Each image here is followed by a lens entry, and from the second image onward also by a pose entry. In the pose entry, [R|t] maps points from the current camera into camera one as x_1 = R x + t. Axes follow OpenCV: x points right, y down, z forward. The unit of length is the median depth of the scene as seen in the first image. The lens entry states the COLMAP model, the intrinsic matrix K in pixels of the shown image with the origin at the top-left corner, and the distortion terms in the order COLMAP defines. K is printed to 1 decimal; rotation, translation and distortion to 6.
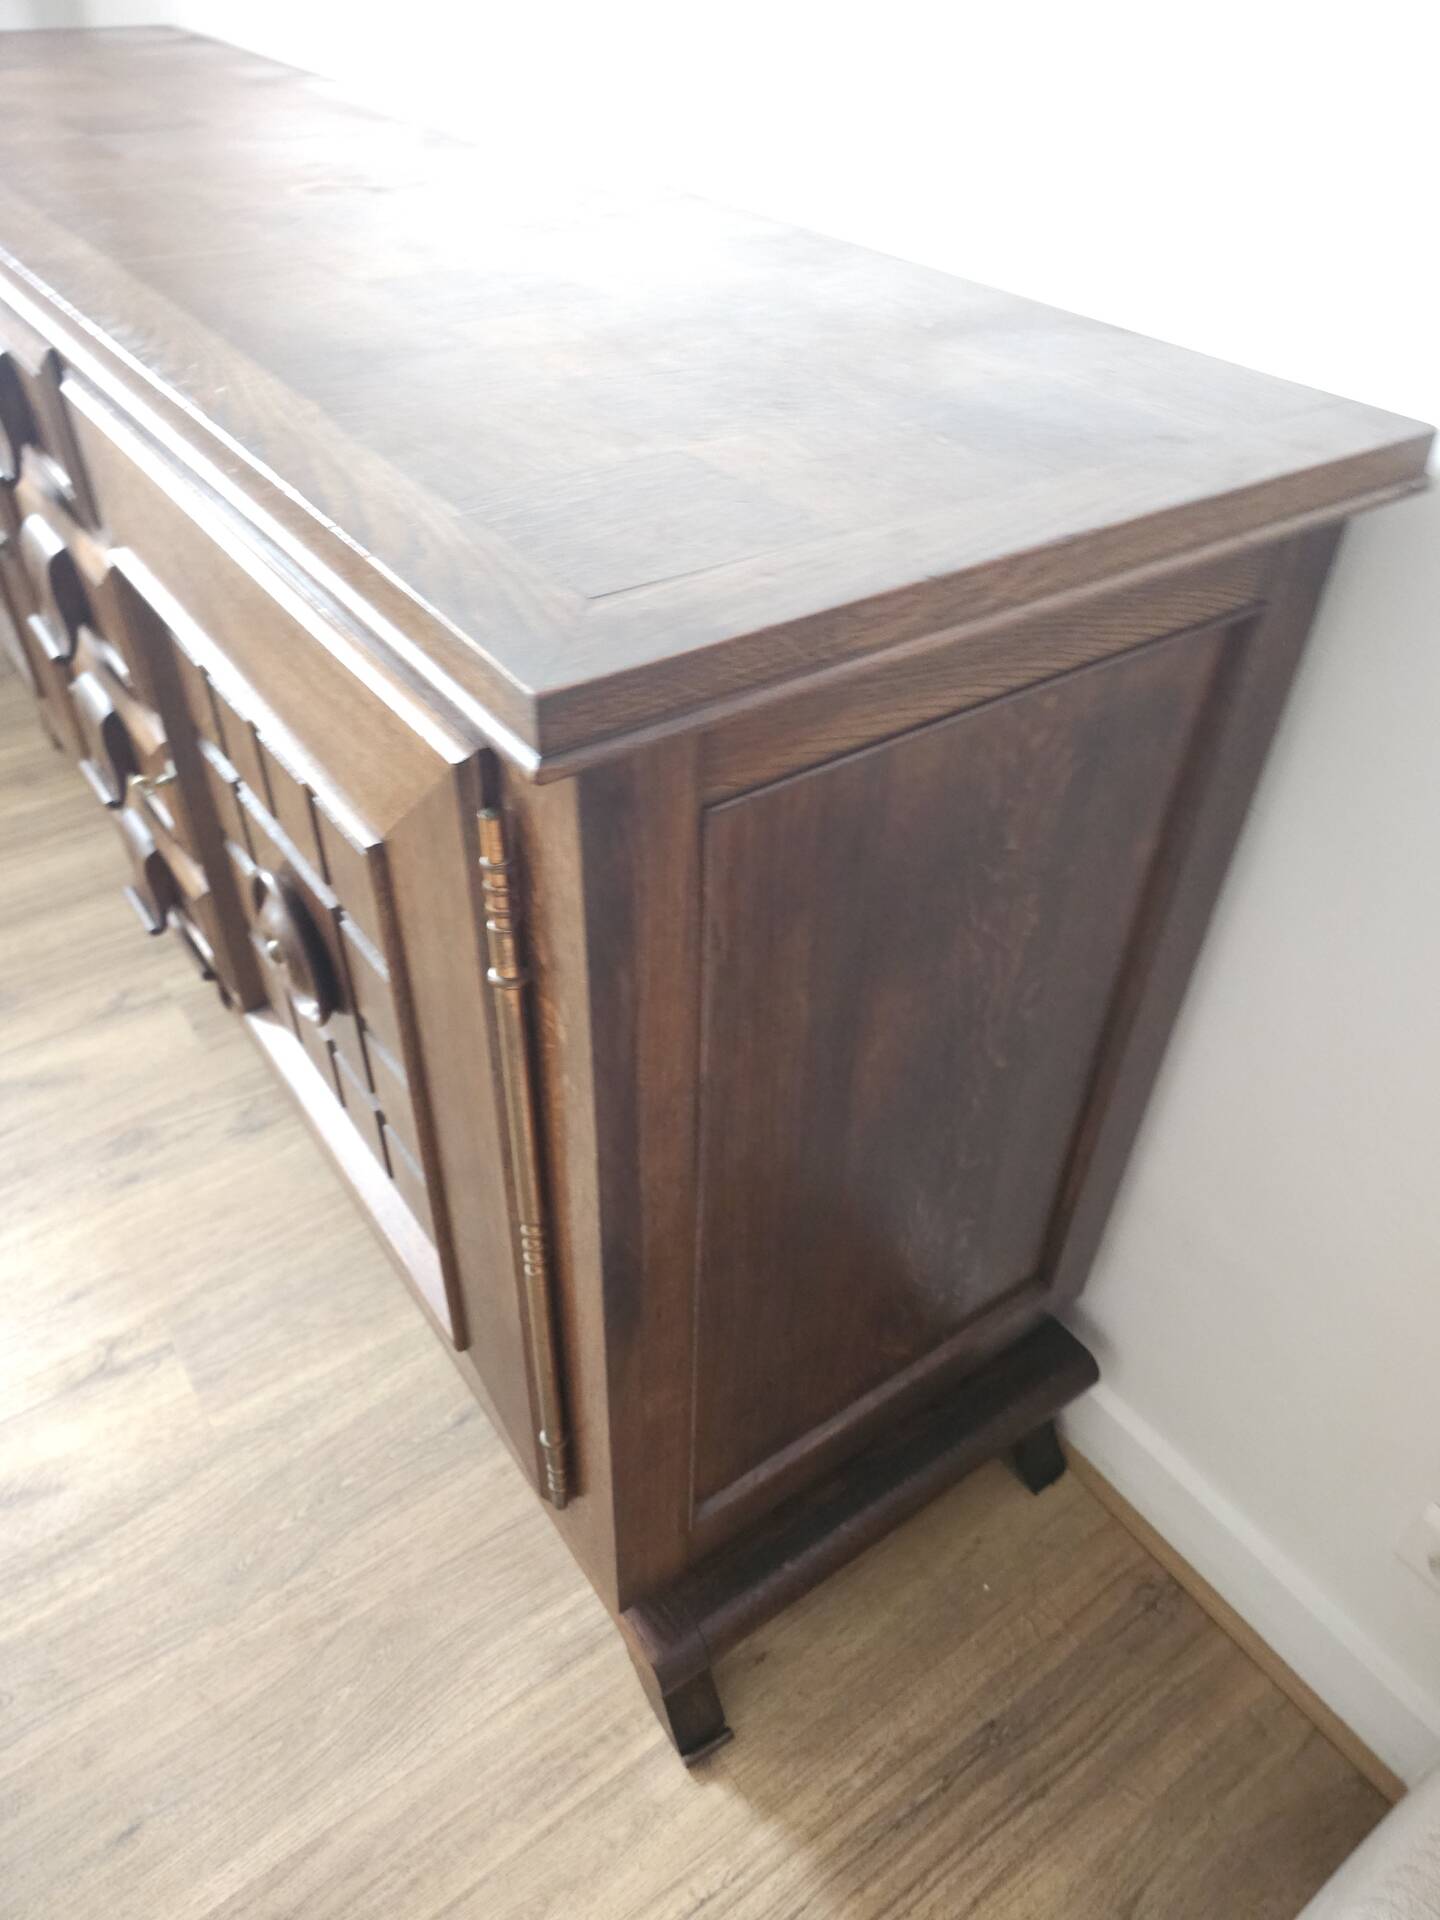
lens RADIAL K [[1340.0, 0, 745.4], [0, 1340.0, 935.3], [0, 0, 1]] dist [0.049740, -0.053235]
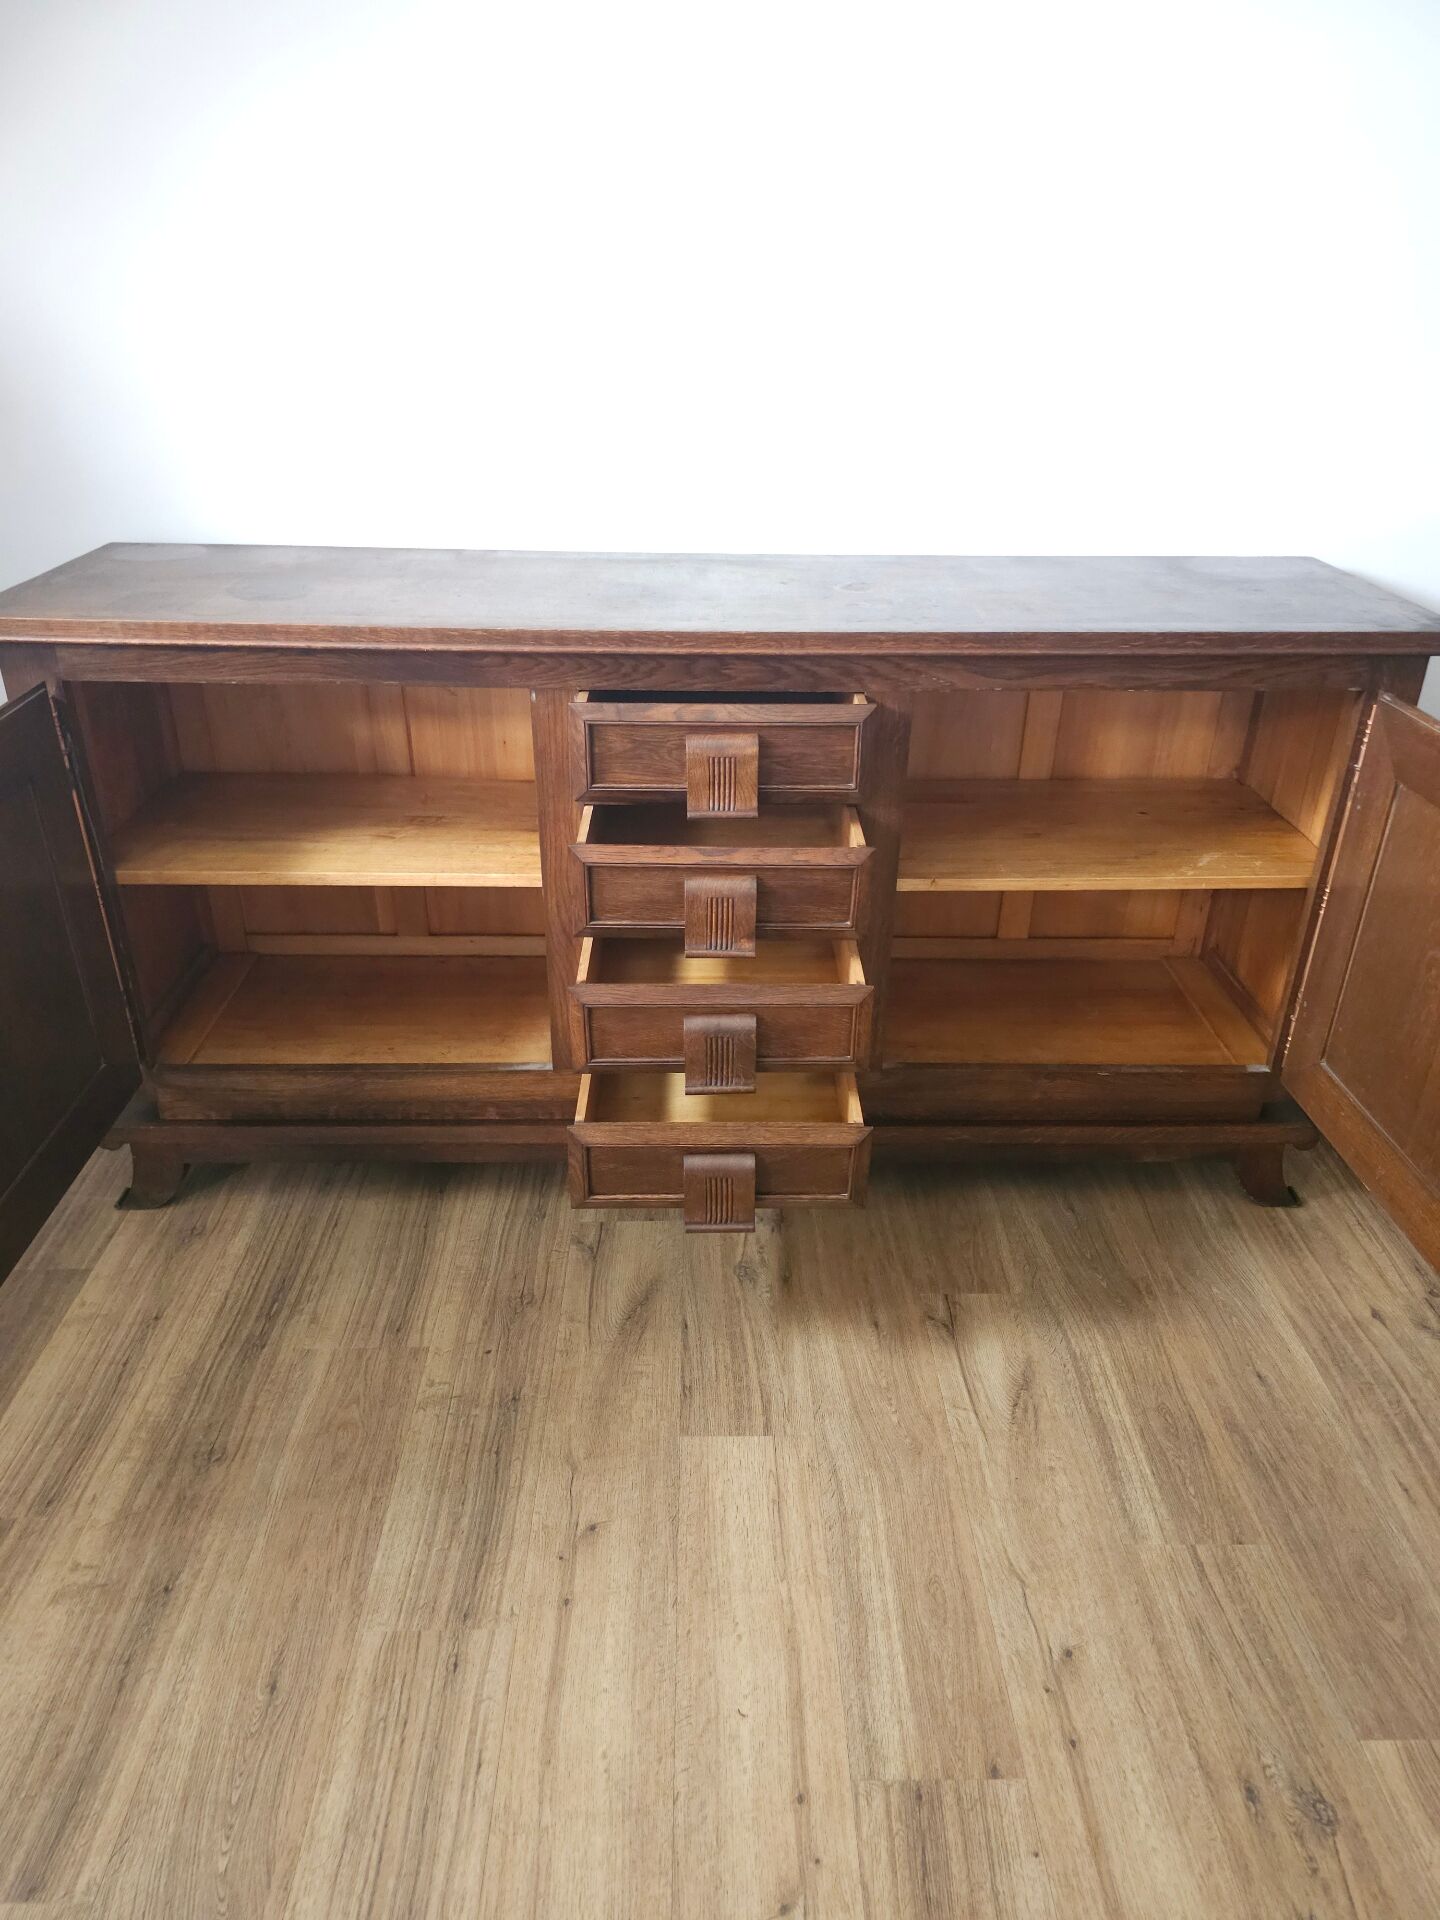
lens RADIAL K [[1295.1, 0, 732.7], [0, 1295.1, 957.1], [0, 0, 1]] dist [0.056898, -0.054111]
pose [[0.568022, -0.406534, 0.715599, -1.514853], [0.517012, 0.852768, 0.074070, -0.256254], [-0.640352, 0.327899, 0.694573, 0.033581]]
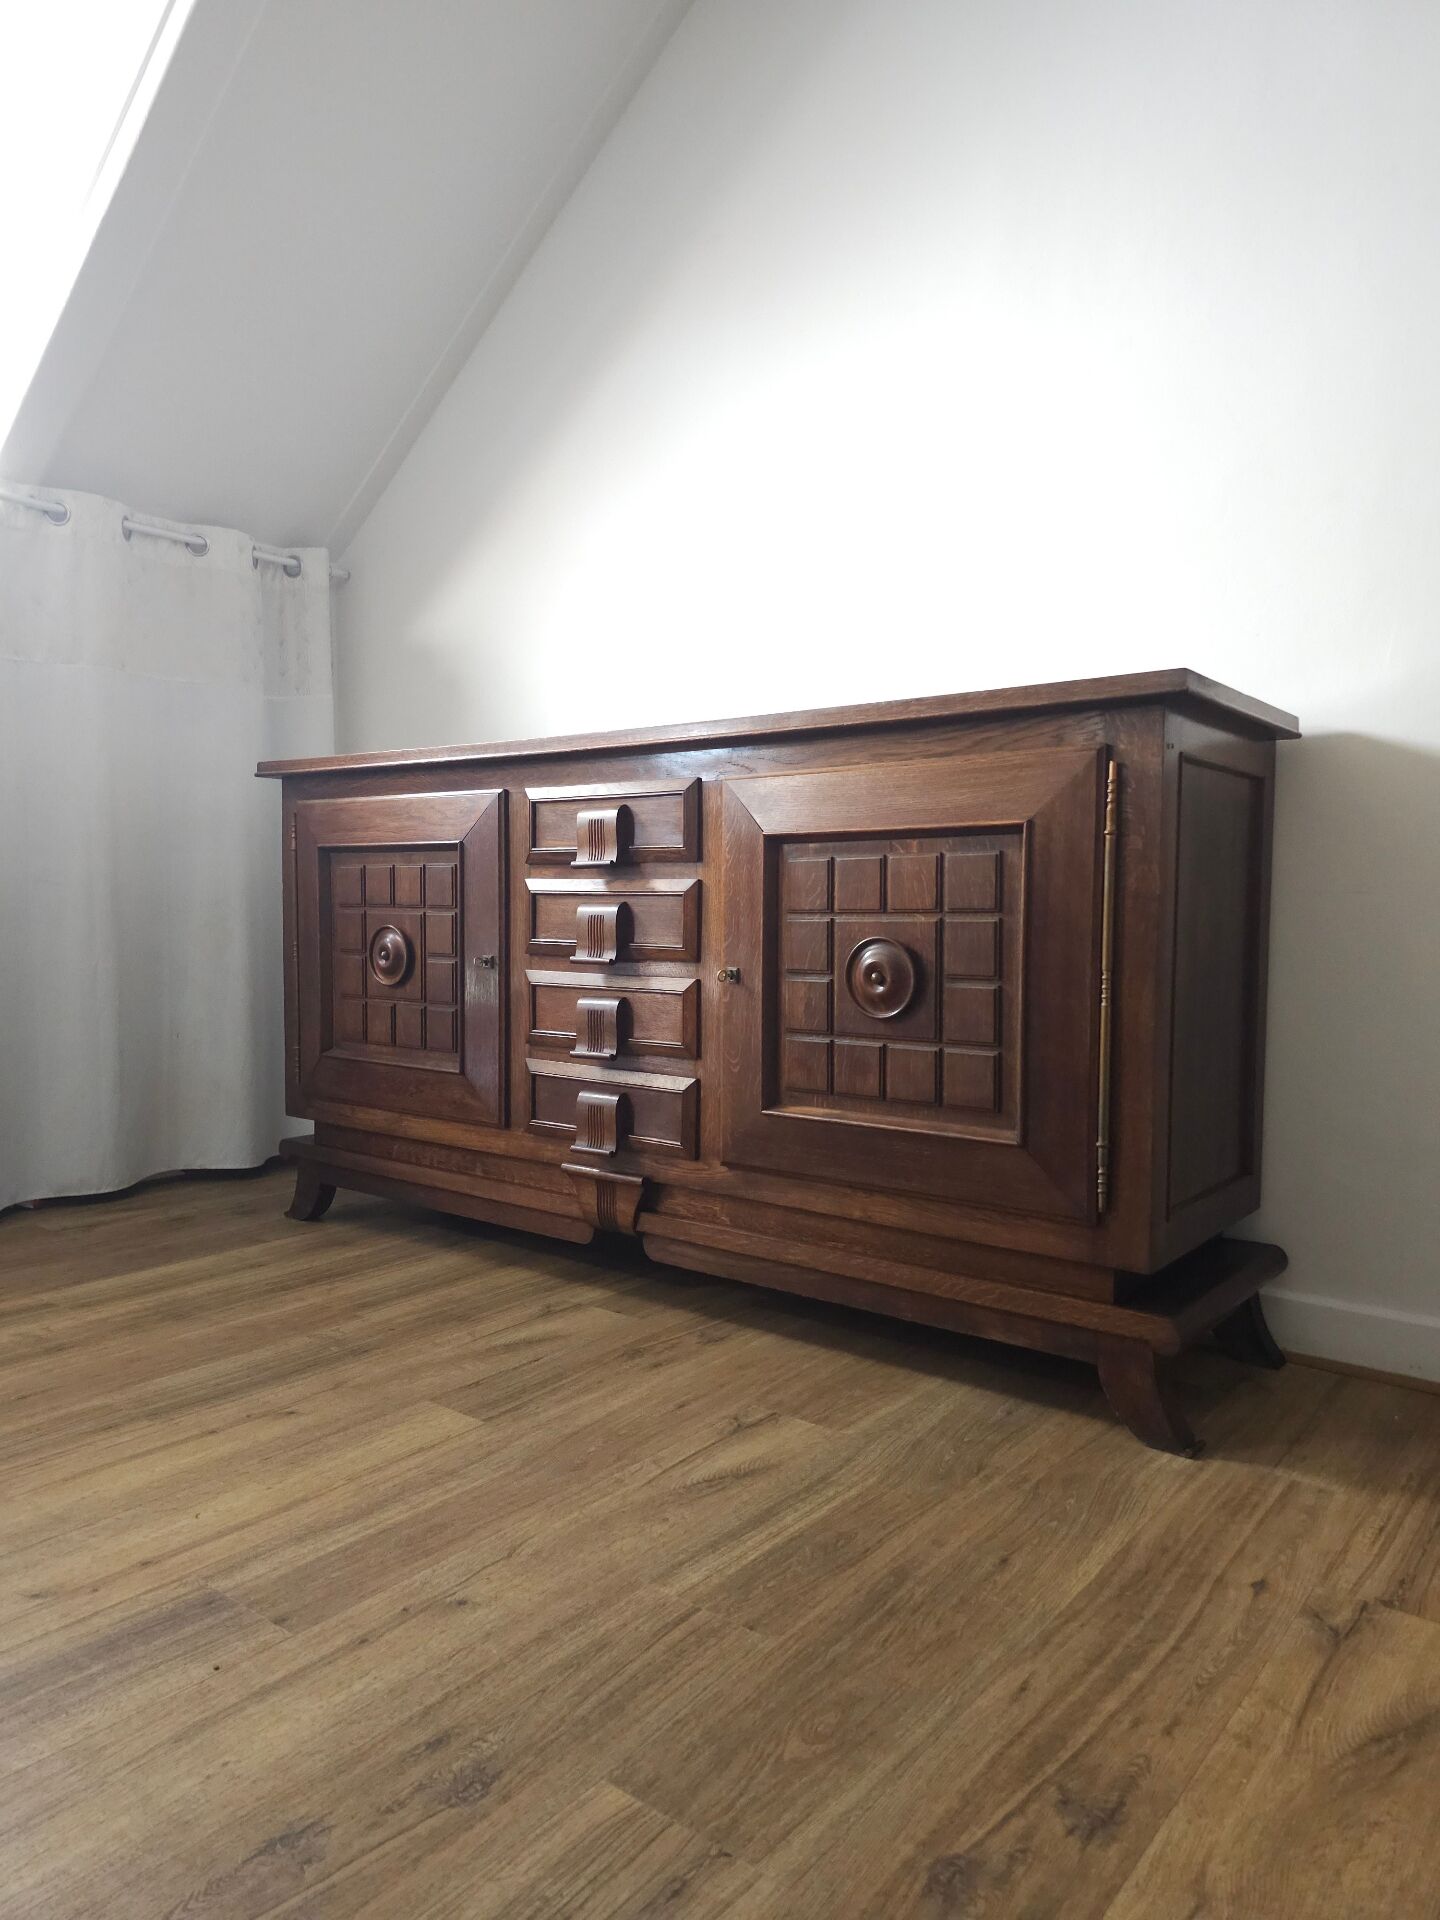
lens RADIAL K [[1295.1, 0, 732.7], [0, 1295.1, 957.1], [0, 0, 1]] dist [0.056898, -0.054111]
pose [[0.960371, -0.040138, 0.275820, -0.845281], [0.193683, 0.807722, -0.556841, 0.681765], [-0.200435, 0.588195, 0.783487, -0.270820]]
